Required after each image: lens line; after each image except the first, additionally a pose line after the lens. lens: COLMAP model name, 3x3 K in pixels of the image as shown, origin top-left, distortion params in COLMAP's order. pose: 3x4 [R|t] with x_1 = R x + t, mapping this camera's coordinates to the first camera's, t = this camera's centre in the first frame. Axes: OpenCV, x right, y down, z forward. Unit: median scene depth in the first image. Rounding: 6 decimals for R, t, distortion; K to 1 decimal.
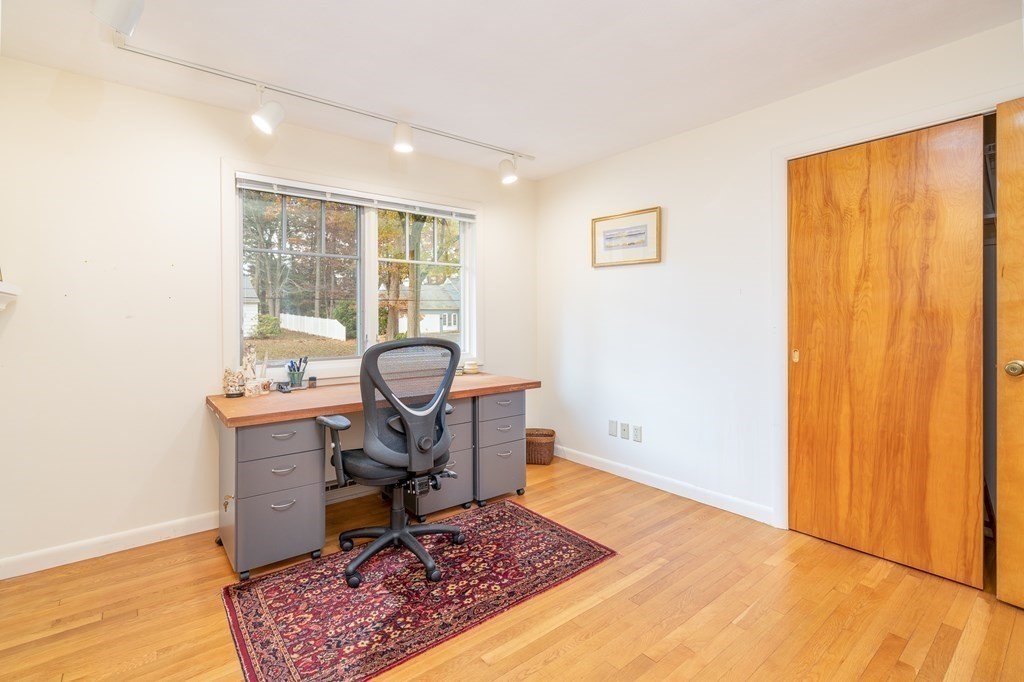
lens RADIAL K [[474.7, 0, 513.4], [0, 474.7, 317.2], [0, 0, 1]] dist [-0.000681, 0.000158]
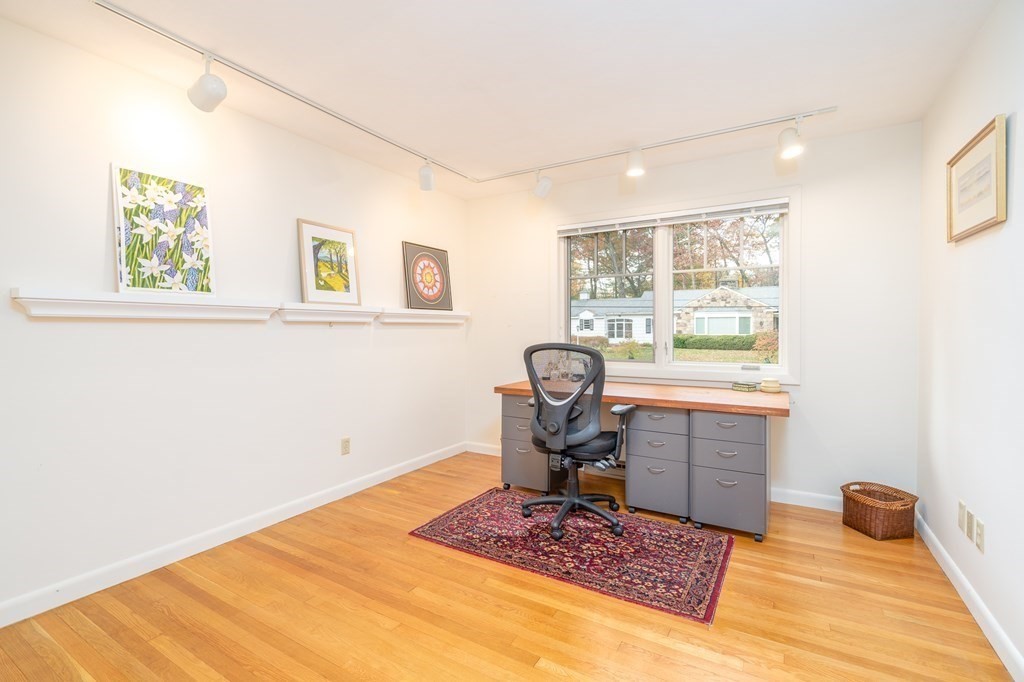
lens RADIAL K [[462.8, 0, 509.0], [0, 462.8, 339.6], [0, 0, 1]] dist [-0.002302, 0.000564]
pose [[0.343145, 0.025551, -0.938935, 0.822417], [-0.000203, 0.999632, 0.027129, 0.001778], [0.939282, -0.009119, 0.343024, 0.428591]]
